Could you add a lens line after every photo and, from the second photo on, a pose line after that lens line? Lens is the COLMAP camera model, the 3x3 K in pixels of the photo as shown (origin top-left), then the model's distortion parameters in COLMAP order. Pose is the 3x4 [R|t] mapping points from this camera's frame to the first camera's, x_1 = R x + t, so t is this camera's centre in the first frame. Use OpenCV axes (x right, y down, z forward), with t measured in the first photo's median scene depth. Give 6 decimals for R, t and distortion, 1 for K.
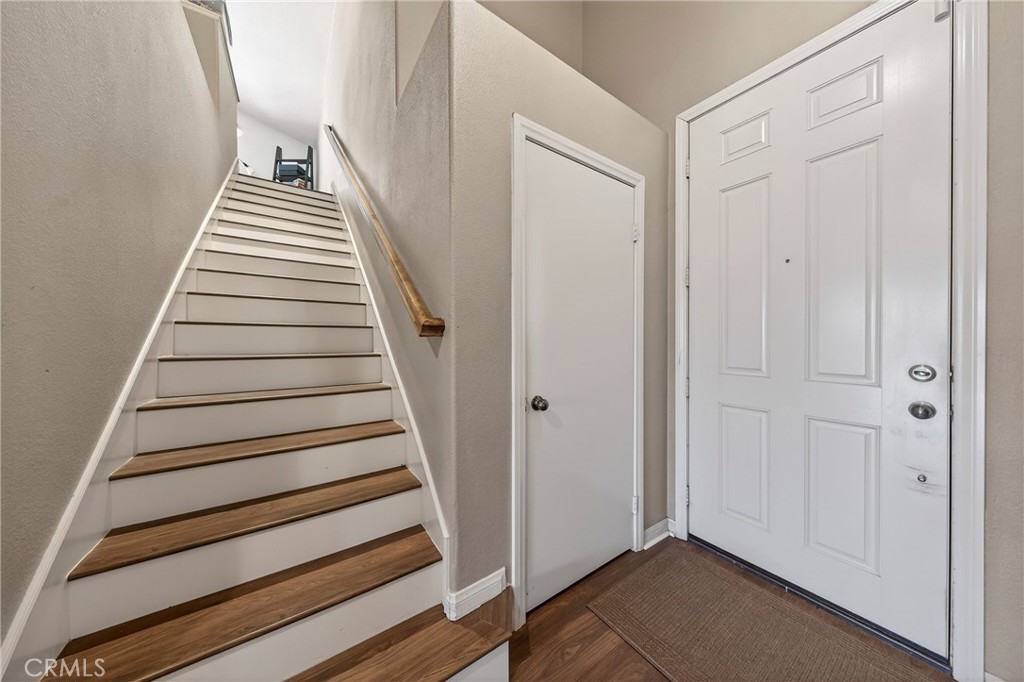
lens RADIAL K [[321.6, 0, 511.0], [0, 321.6, 341.7], [0, 0, 1]] dist [0.001738, -0.000266]
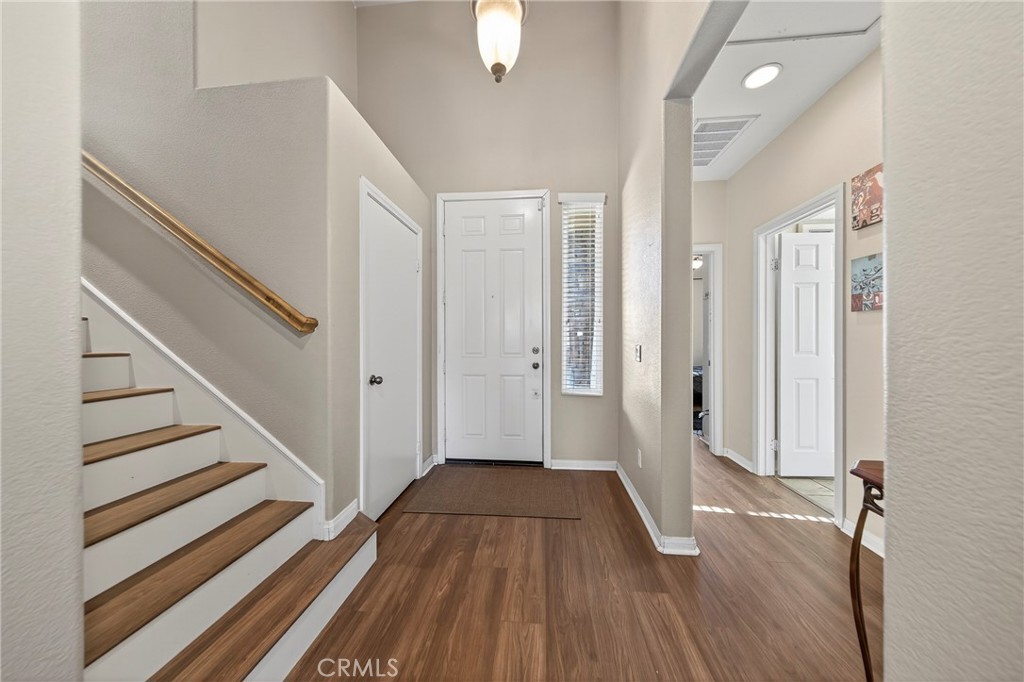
lens RADIAL K [[347.1, 0, 510.5], [0, 347.1, 341.6], [0, 0, 1]] dist [-0.000206, -0.000388]
pose [[0.651101, -0.002613, 0.758987, -0.697860], [0.006230, 0.999979, -0.001902, 0.027691], [-0.758966, 0.005967, 0.651103, -0.470517]]
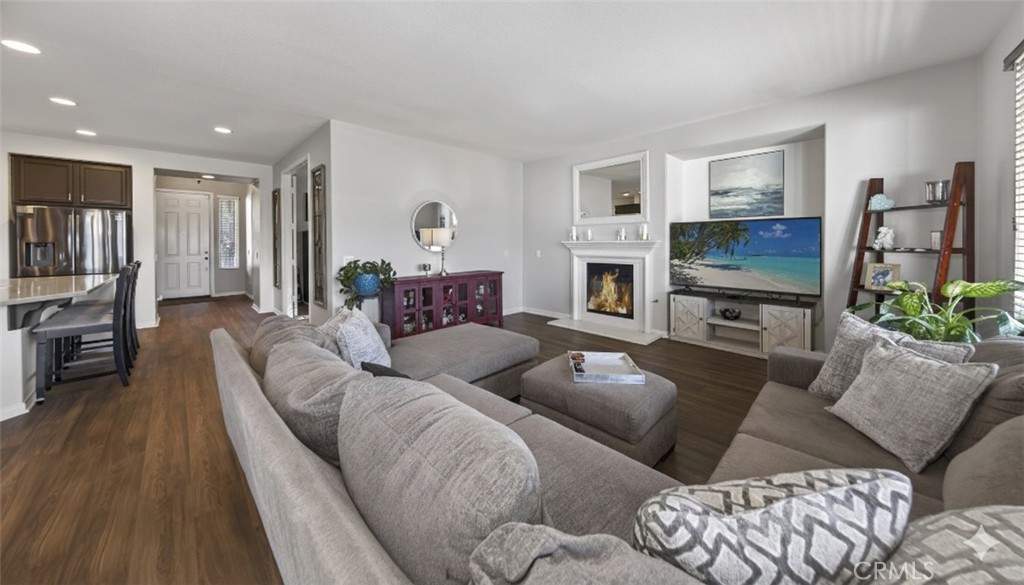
lens RADIAL K [[340.3, 0, 523.0], [0, 340.3, 244.2], [0, 0, 1]] dist [0.001469, -0.000269]
pose [[-0.191590, -0.015492, 0.981353, -5.417782], [0.008270, 0.999814, 0.017398, -0.110006], [-0.981440, 0.011449, -0.191427, -3.201838]]
